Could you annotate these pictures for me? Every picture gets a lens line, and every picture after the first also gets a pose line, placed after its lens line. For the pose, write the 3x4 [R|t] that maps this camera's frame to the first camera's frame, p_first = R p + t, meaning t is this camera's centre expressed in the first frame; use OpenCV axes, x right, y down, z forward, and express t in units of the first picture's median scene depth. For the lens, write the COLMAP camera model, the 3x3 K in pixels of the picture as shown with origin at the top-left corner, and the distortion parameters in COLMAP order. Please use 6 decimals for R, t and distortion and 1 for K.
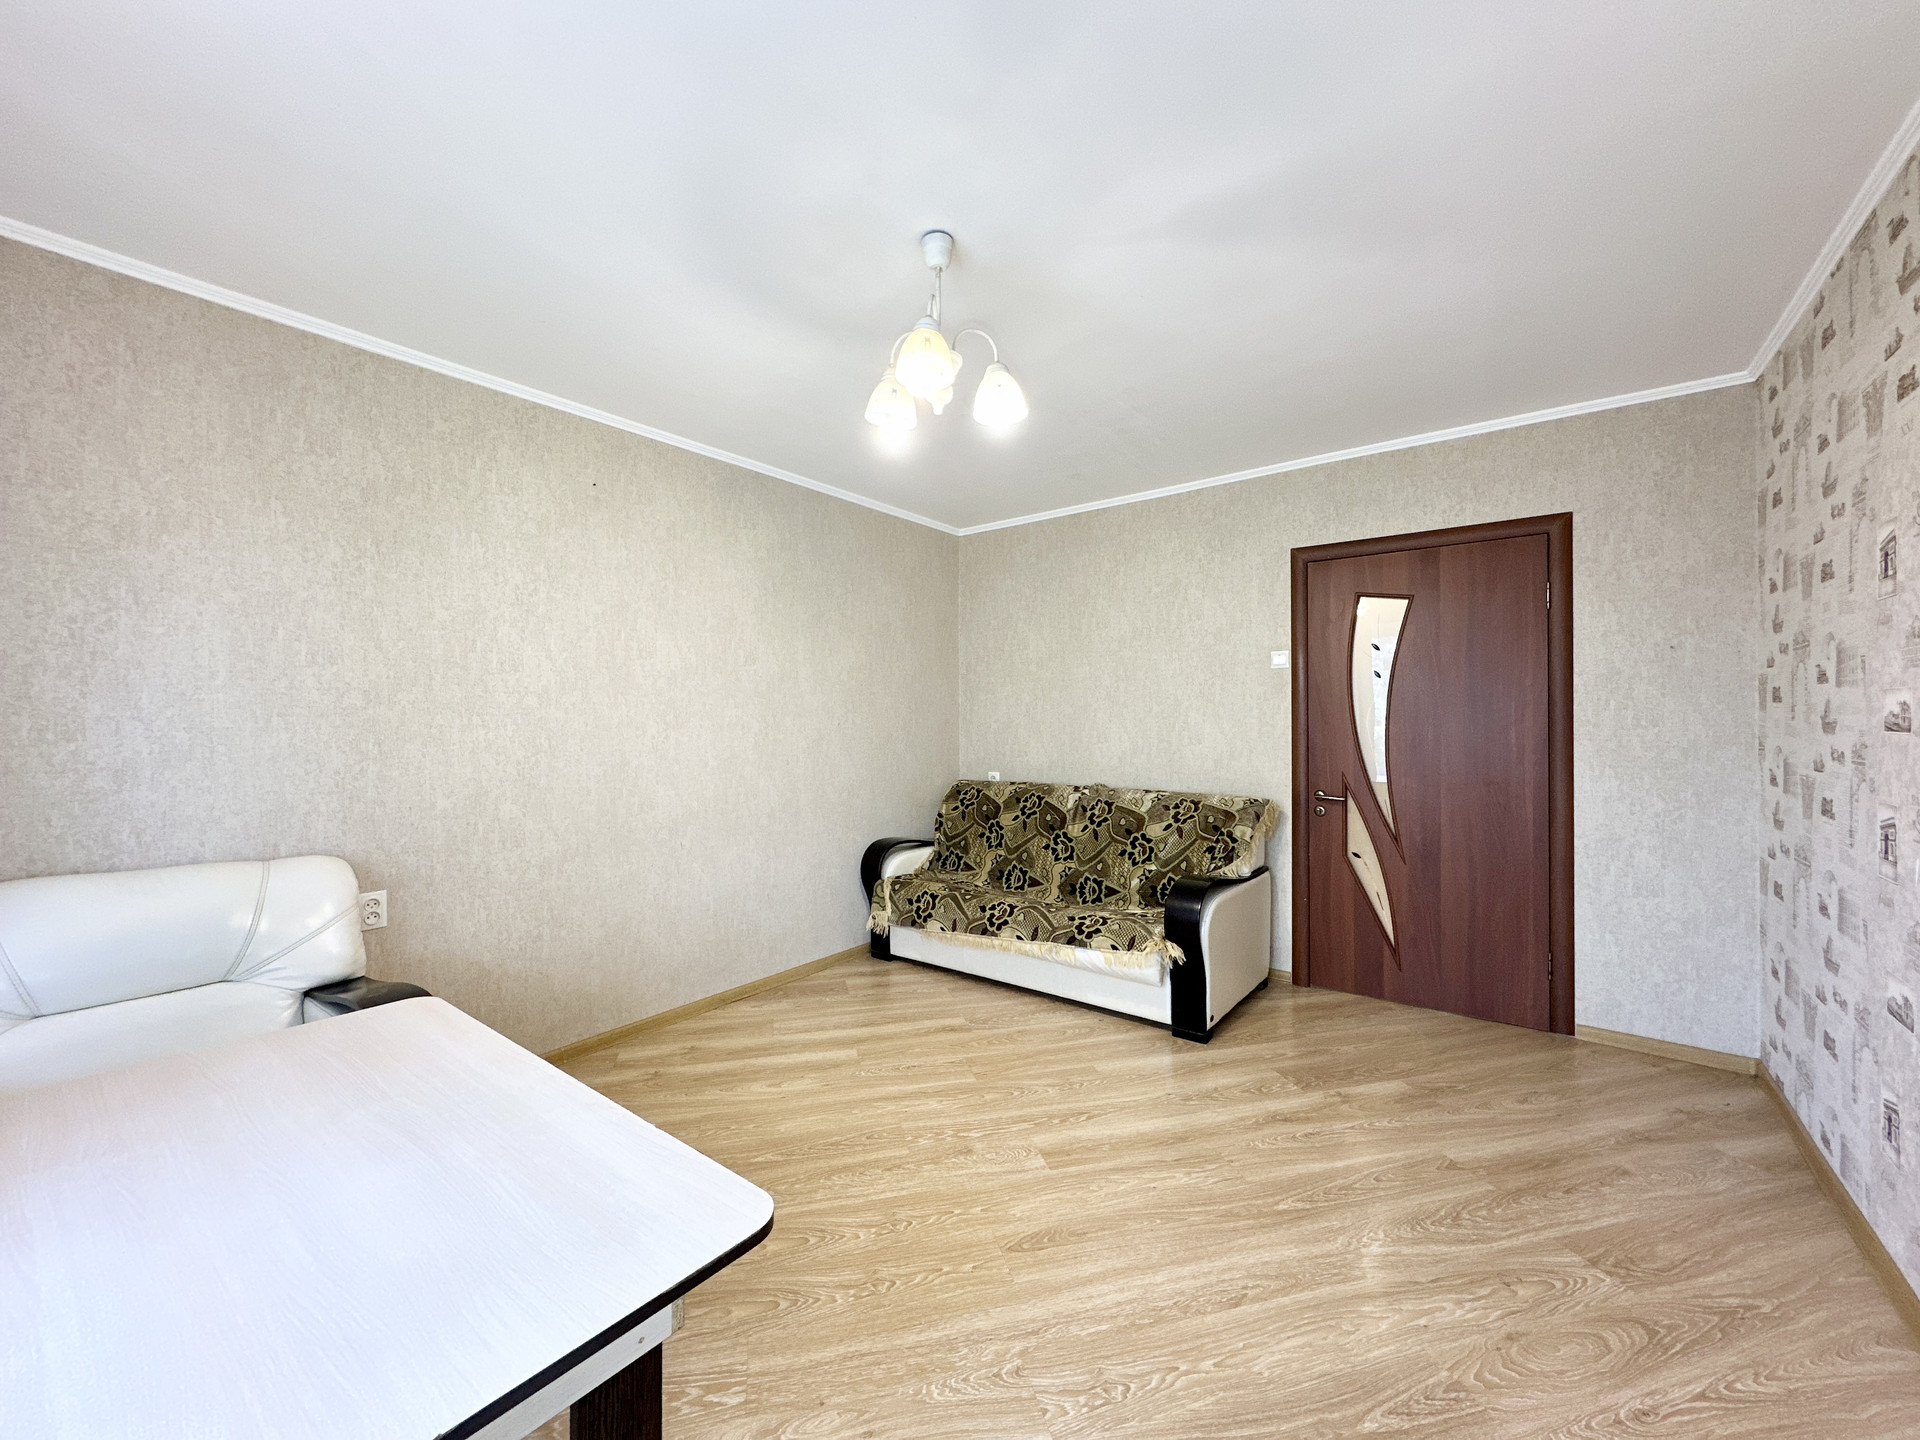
lens RADIAL K [[769.8, 0, 963.3], [0, 769.8, 720.7], [0, 0, 1]] dist [-0.001833, 0.000205]
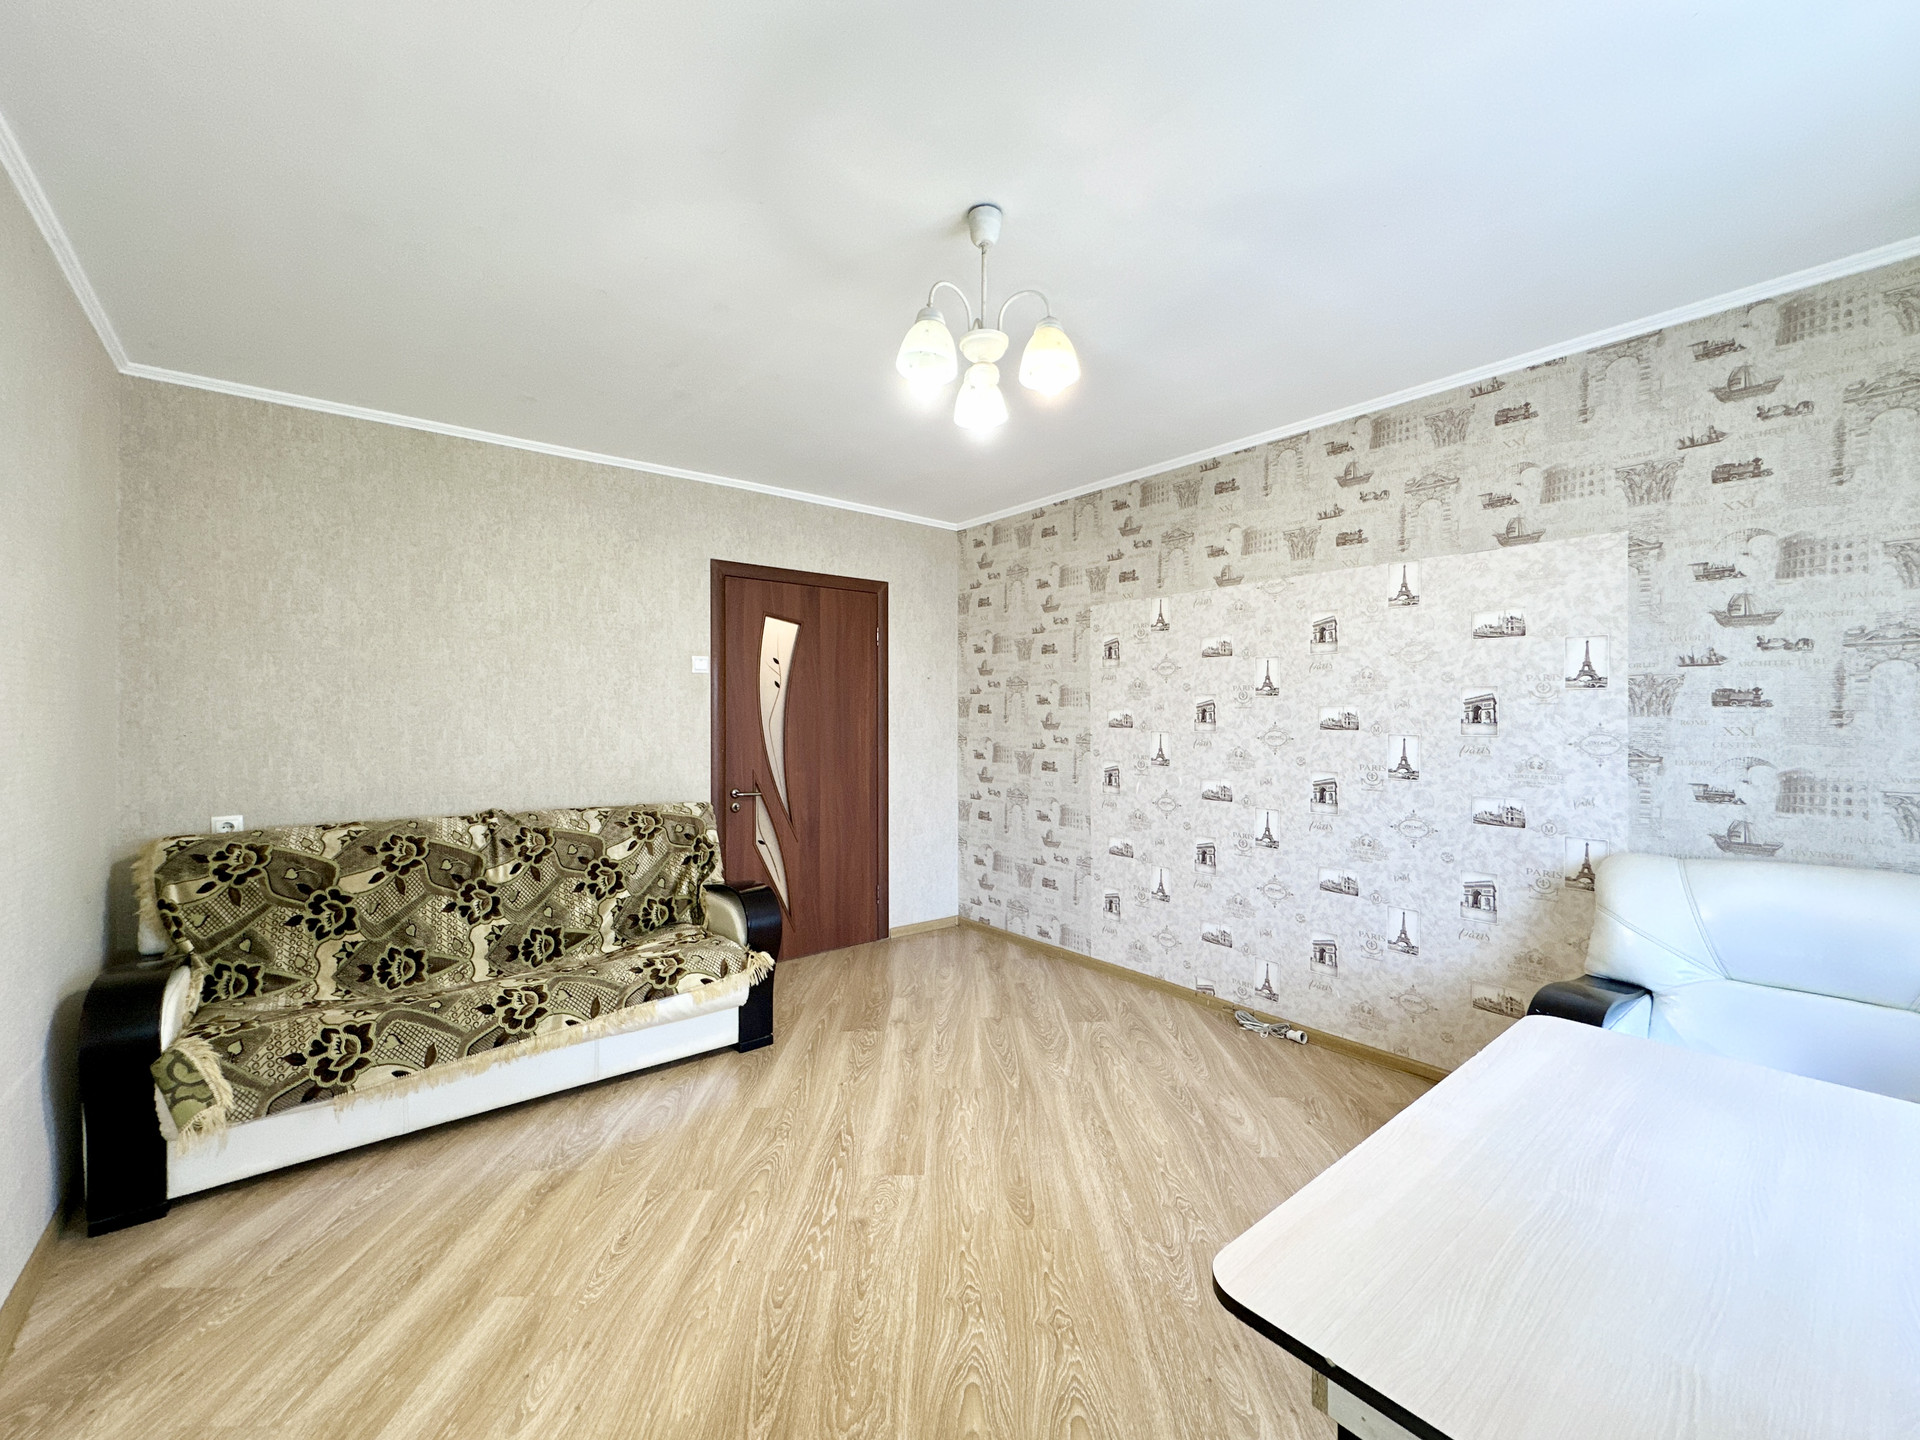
lens RADIAL K [[769.8, 0, 963.3], [0, 769.8, 720.7], [0, 0, 1]] dist [-0.001833, 0.000205]
pose [[0.226783, 0.003113, 0.973940, -0.525168], [0.004262, 0.999982, -0.004189, 0.000728], [-0.973936, 0.005101, 0.226766, 0.447749]]
